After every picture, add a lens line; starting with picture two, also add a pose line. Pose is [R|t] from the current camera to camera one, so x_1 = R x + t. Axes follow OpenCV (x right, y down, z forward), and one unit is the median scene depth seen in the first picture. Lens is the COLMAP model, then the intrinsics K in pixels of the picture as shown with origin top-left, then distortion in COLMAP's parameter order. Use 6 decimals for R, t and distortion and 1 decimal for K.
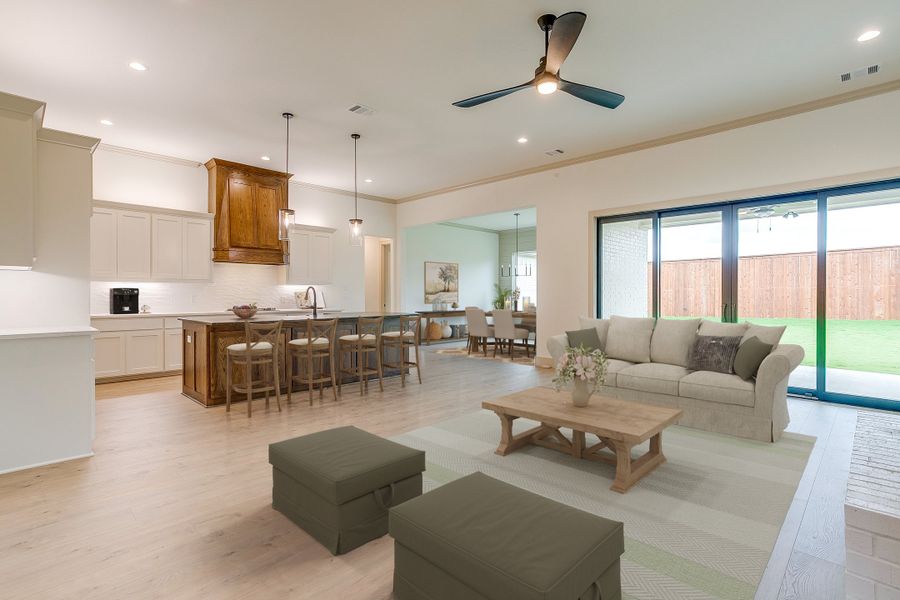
lens RADIAL K [[436.0, 0, 443.8], [0, 436.0, 297.5], [0, 0, 1]] dist [-0.045255, 0.037326]
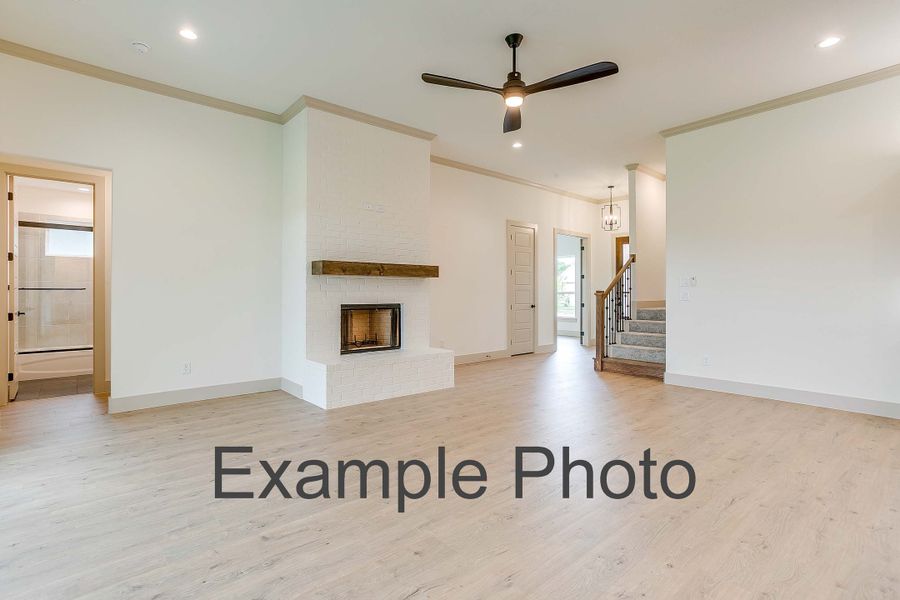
lens RADIAL K [[439.0, 0, 440.1], [0, 439.0, 290.6], [0, 0, 1]] dist [-0.044736, 0.036179]
pose [[-0.996272, -0.003225, 0.086208, 0.184046], [-0.003188, 0.999995, 0.000560, -0.007603], [-0.086209, 0.000283, -0.996277, 1.167402]]
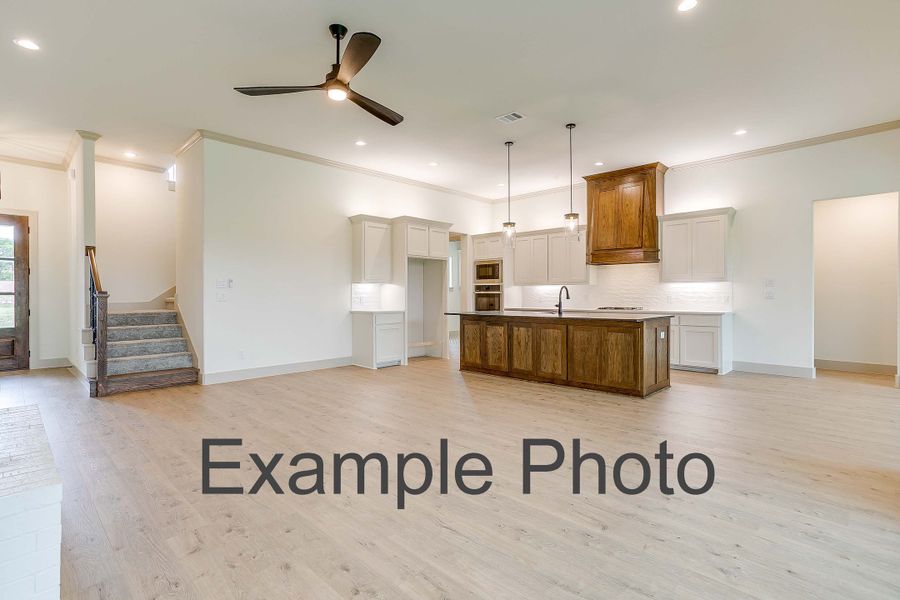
lens RADIAL K [[436.0, 0, 443.8], [0, 436.0, 297.5], [0, 0, 1]] dist [-0.045255, 0.037326]
pose [[0.006467, 0.004449, -0.999969, 0.712468], [-0.002980, 0.999986, 0.004430, -0.002087], [0.999975, 0.002952, 0.006481, 0.695331]]
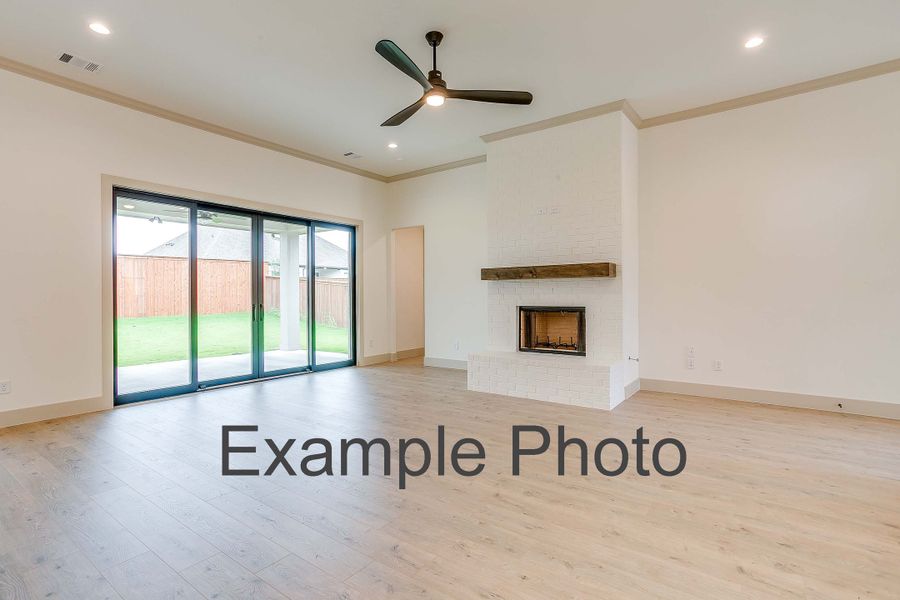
lens RADIAL K [[436.0, 0, 443.8], [0, 436.0, 297.5], [0, 0, 1]] dist [-0.045255, 0.037326]
pose [[-0.144980, -0.003591, 0.989428, -0.454226], [0.008649, 0.999951, 0.004897, -0.003672], [-0.989397, 0.009267, -0.144942, 0.632562]]
